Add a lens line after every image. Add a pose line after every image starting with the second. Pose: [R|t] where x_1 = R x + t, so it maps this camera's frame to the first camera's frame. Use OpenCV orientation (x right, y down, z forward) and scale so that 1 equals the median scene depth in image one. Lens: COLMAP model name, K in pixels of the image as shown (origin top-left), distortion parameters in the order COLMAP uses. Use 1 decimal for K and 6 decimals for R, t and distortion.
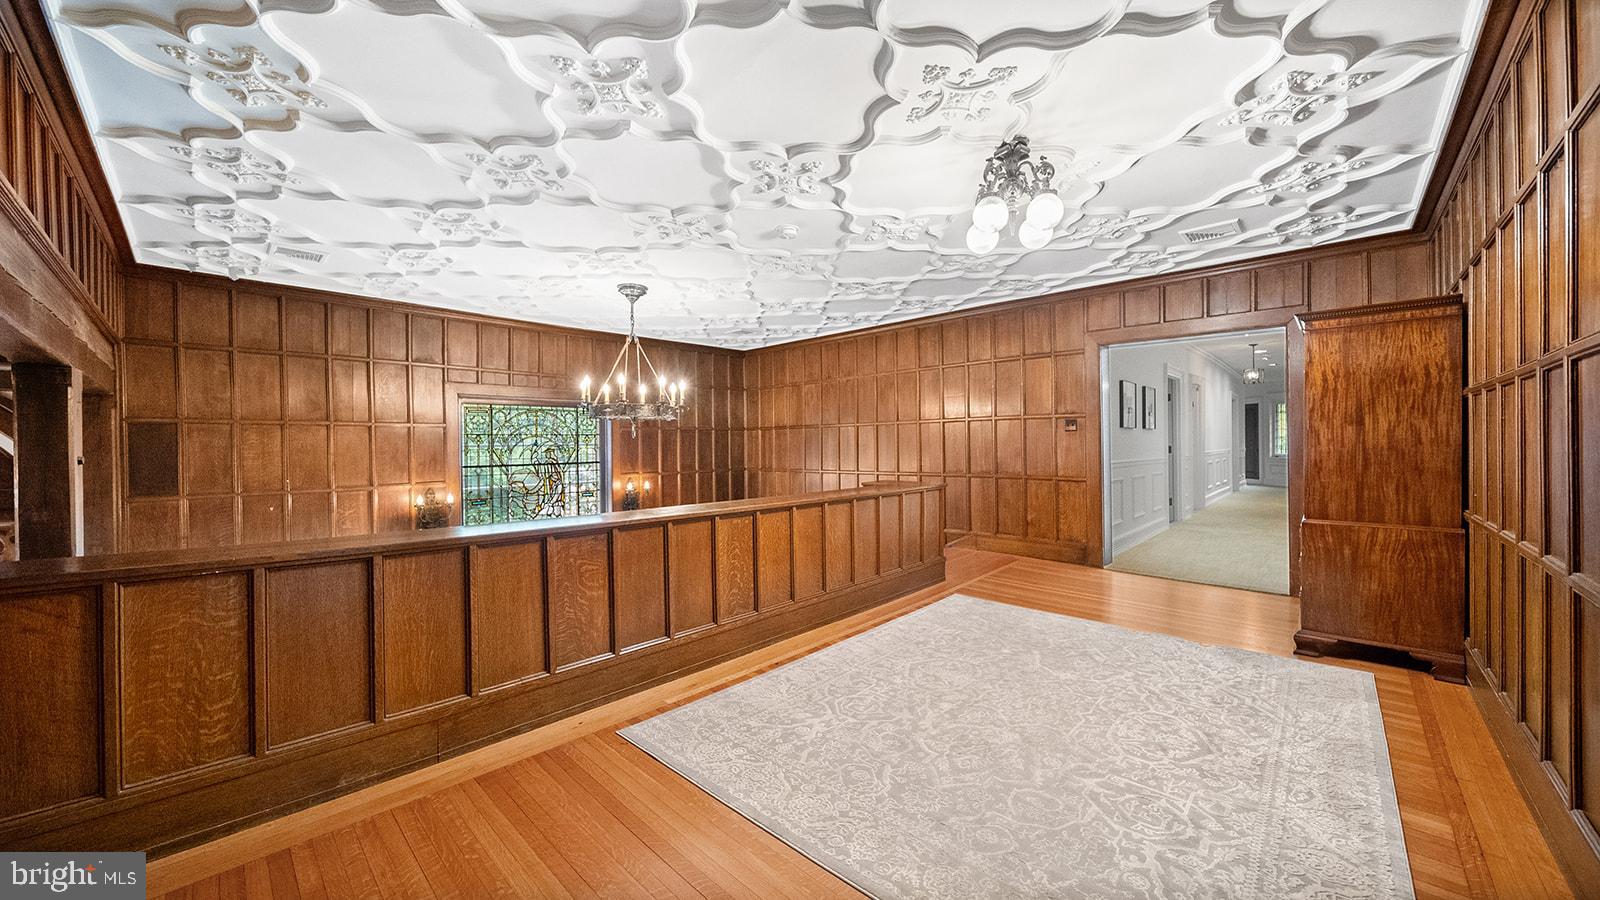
lens RADIAL K [[571.0, 0, 789.0], [0, 571.0, 449.3], [0, 0, 1]] dist [0.002058, -0.001694]
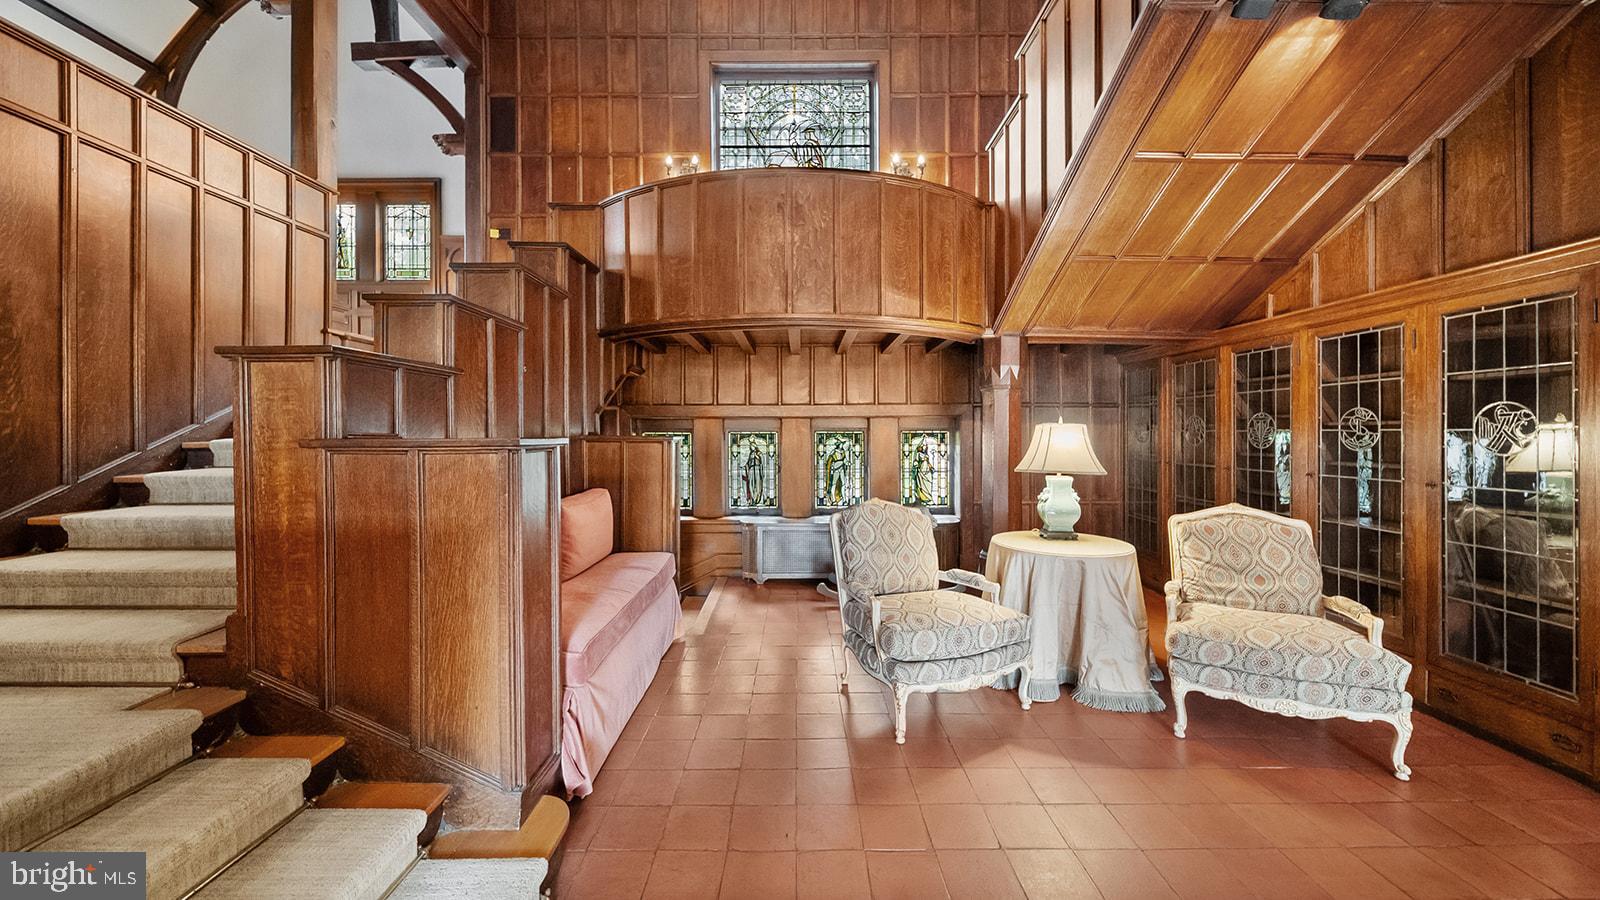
lens RADIAL K [[571.0, 0, 799.5], [0, 571.0, 440.6], [0, 0, 1]] dist [0.002058, -0.001694]
pose [[0.697104, 0.017069, -0.716767, 0.232557], [-0.005852, 0.999819, 0.018119, 0.498850], [0.716946, -0.008436, 0.697078, 0.383643]]
